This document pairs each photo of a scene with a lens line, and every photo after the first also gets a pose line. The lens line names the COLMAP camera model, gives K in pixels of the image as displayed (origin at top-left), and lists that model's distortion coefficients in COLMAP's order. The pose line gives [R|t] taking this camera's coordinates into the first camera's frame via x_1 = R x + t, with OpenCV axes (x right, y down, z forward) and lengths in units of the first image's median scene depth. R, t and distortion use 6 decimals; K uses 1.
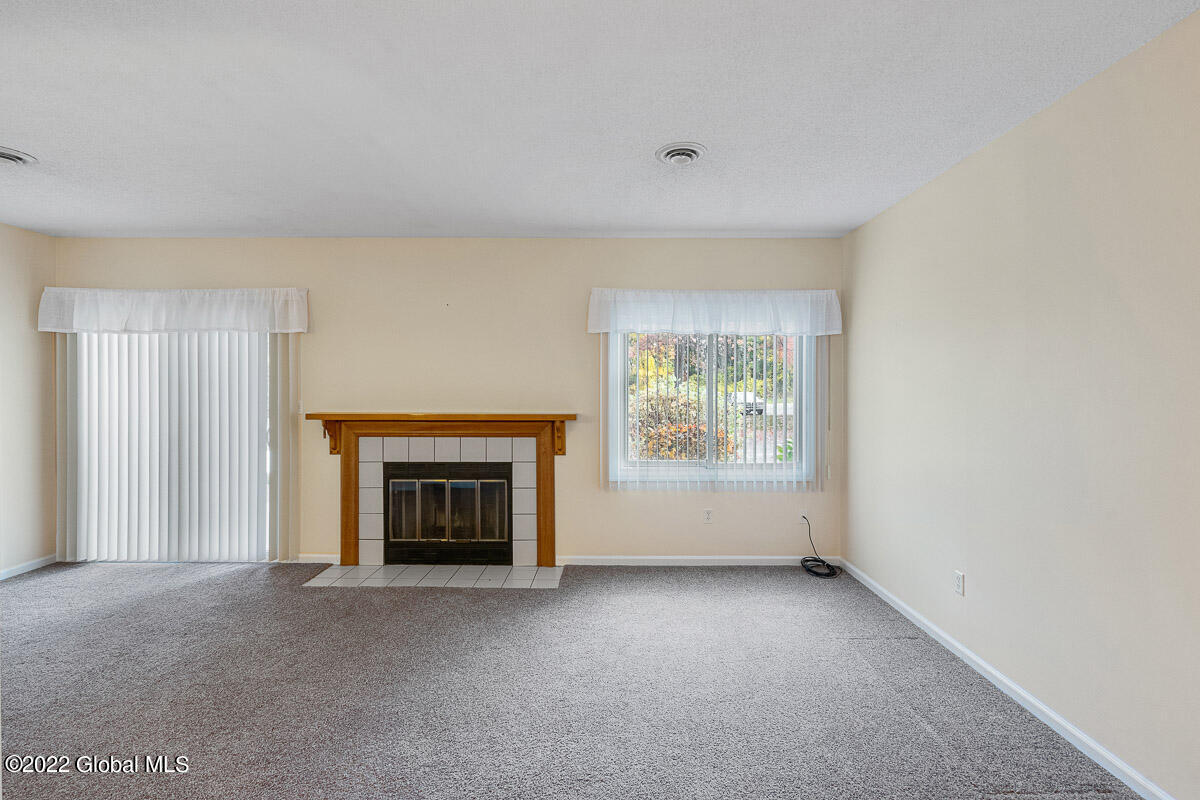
lens RADIAL K [[538.4, 0, 600.0], [0, 538.4, 400.0], [0, 0, 1]] dist [-0.000114, 0.000009]
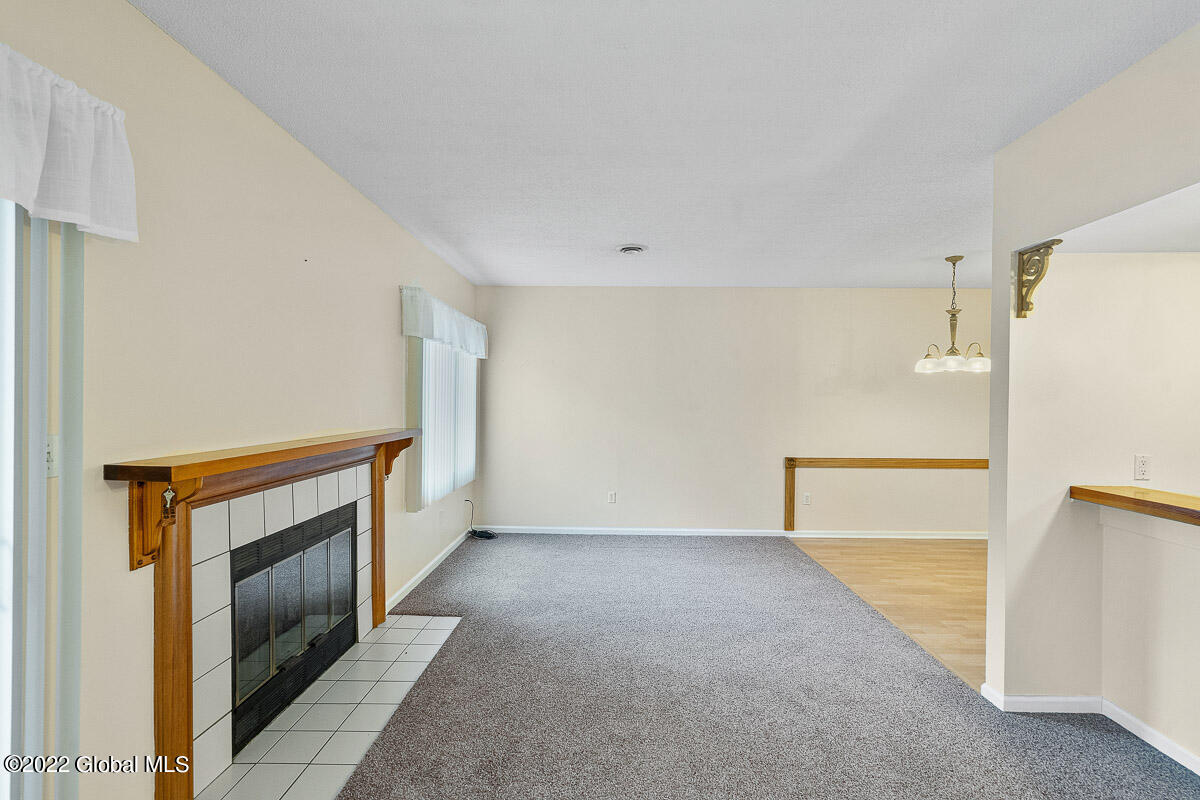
lens RADIAL K [[538.4, 0, 600.0], [0, 538.4, 400.0], [0, 0, 1]] dist [-0.000114, 0.000009]
pose [[0.012931, 0.005934, 0.999899, -0.885426], [-0.002739, 0.999979, -0.005899, -0.017947], [-0.999913, -0.002662, 0.012947, 0.663542]]
